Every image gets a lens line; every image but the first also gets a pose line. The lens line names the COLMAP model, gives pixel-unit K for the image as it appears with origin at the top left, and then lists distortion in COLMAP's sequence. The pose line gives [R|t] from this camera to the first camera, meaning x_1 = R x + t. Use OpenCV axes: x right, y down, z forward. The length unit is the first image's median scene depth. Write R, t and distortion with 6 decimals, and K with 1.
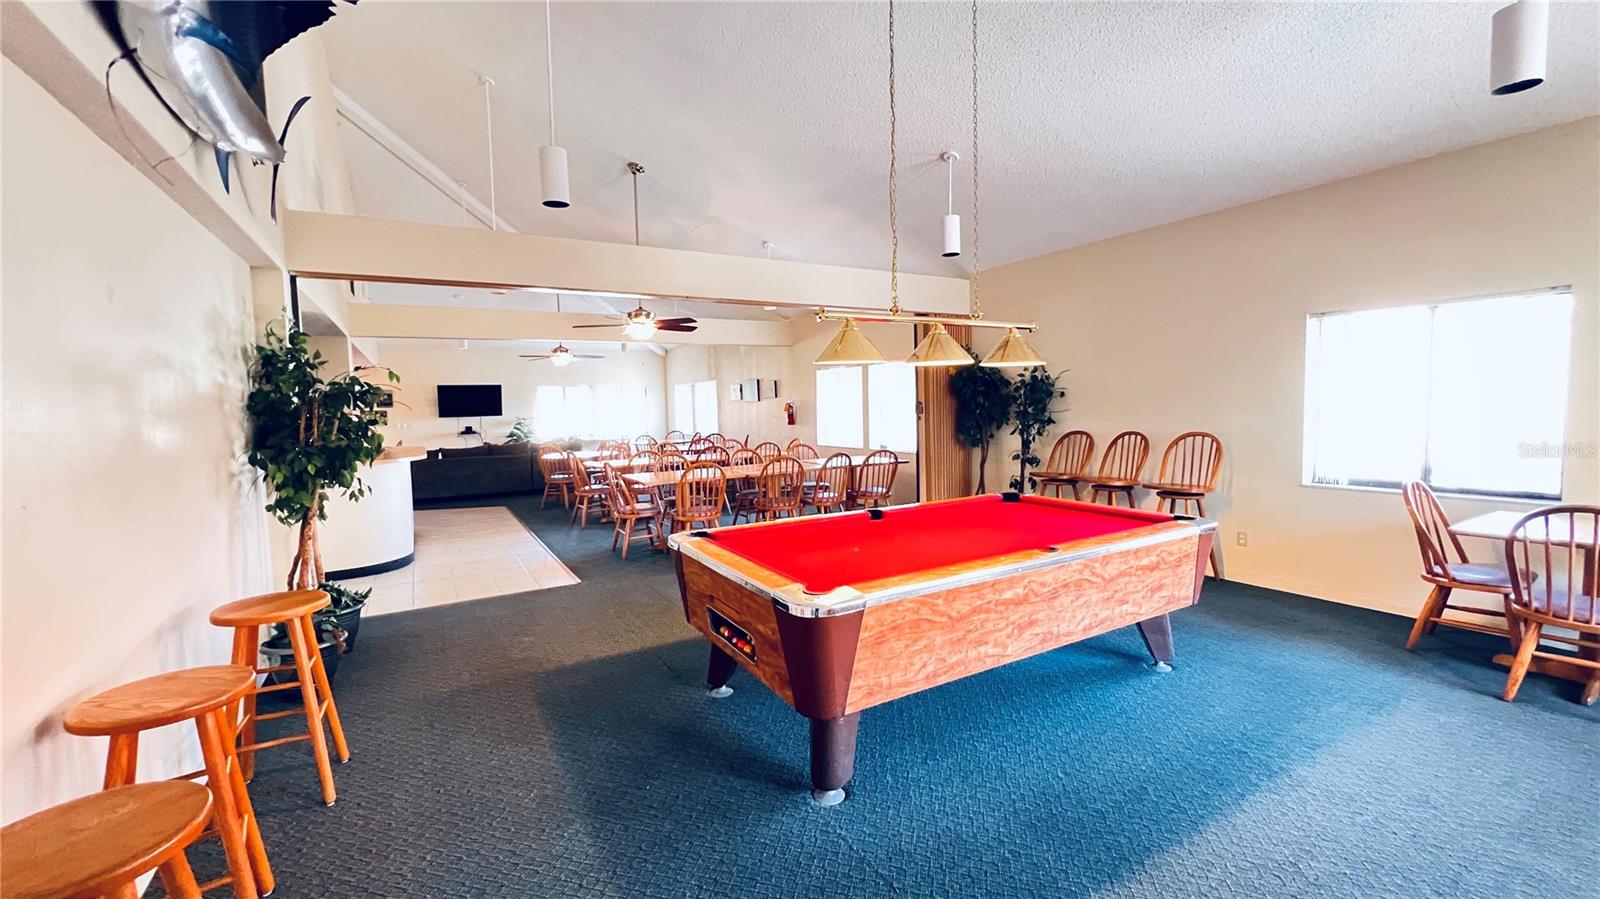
lens RADIAL K [[637.8, 0, 799.3], [0, 637.8, 447.0], [0, 0, 1]] dist [-0.000601, -0.000061]
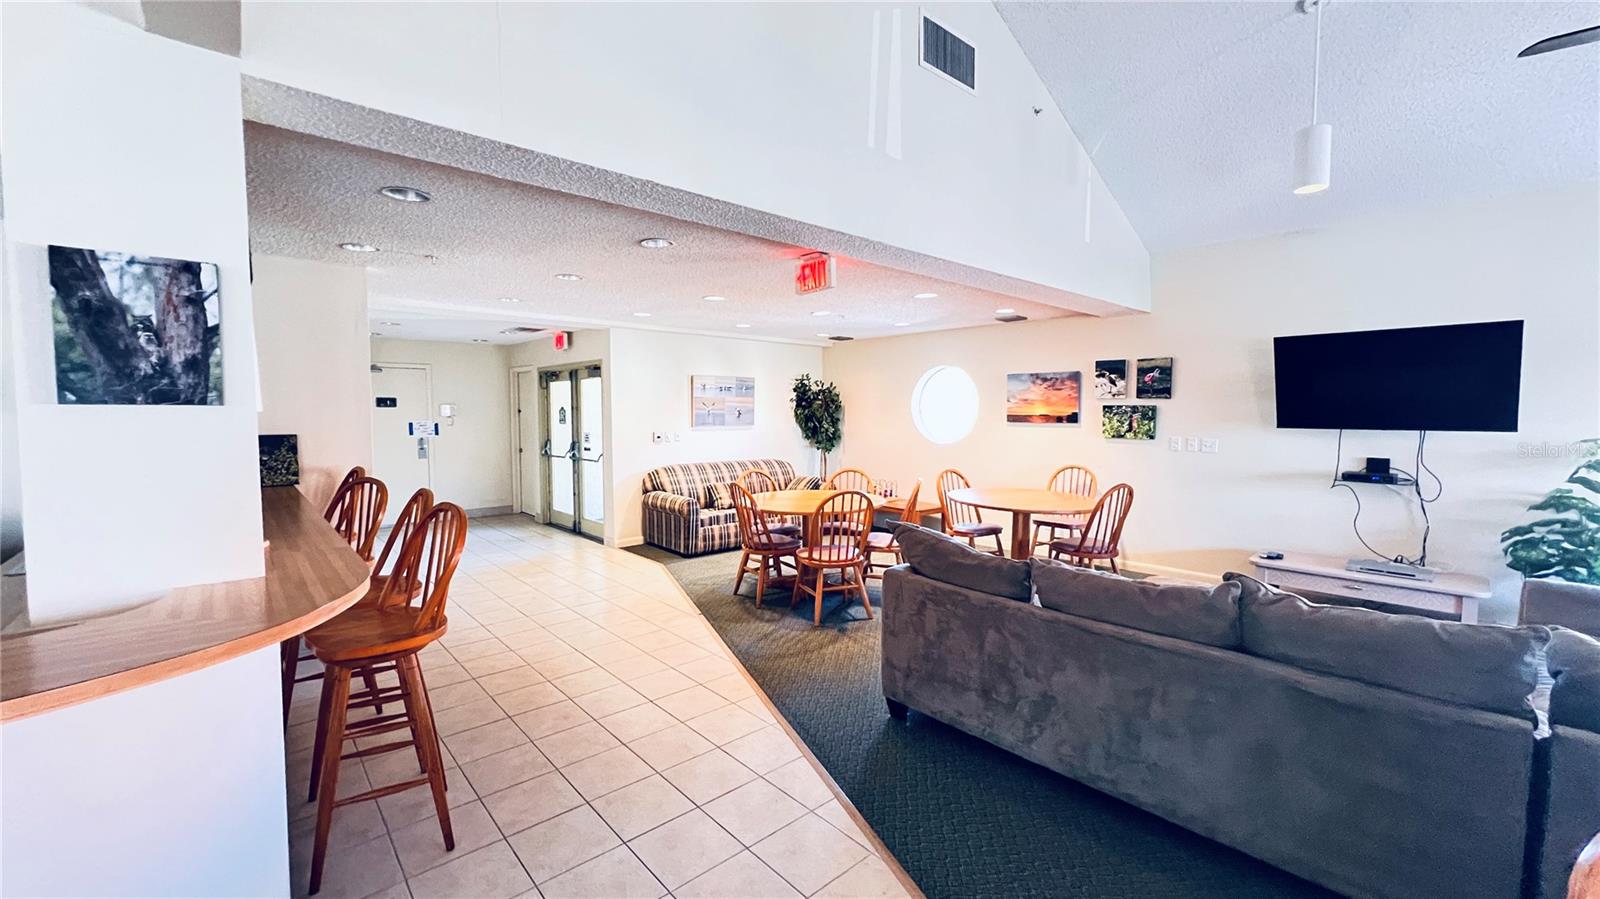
lens RADIAL K [[637.8, 0, 800.9], [0, 637.8, 449.0], [0, 0, 1]] dist [-0.000601, -0.000061]
pose [[0.182997, 0.079926, -0.979859, -0.251474], [-0.072993, 0.995043, 0.067533, -0.037700], [0.980400, 0.059165, 0.187924, 0.647922]]
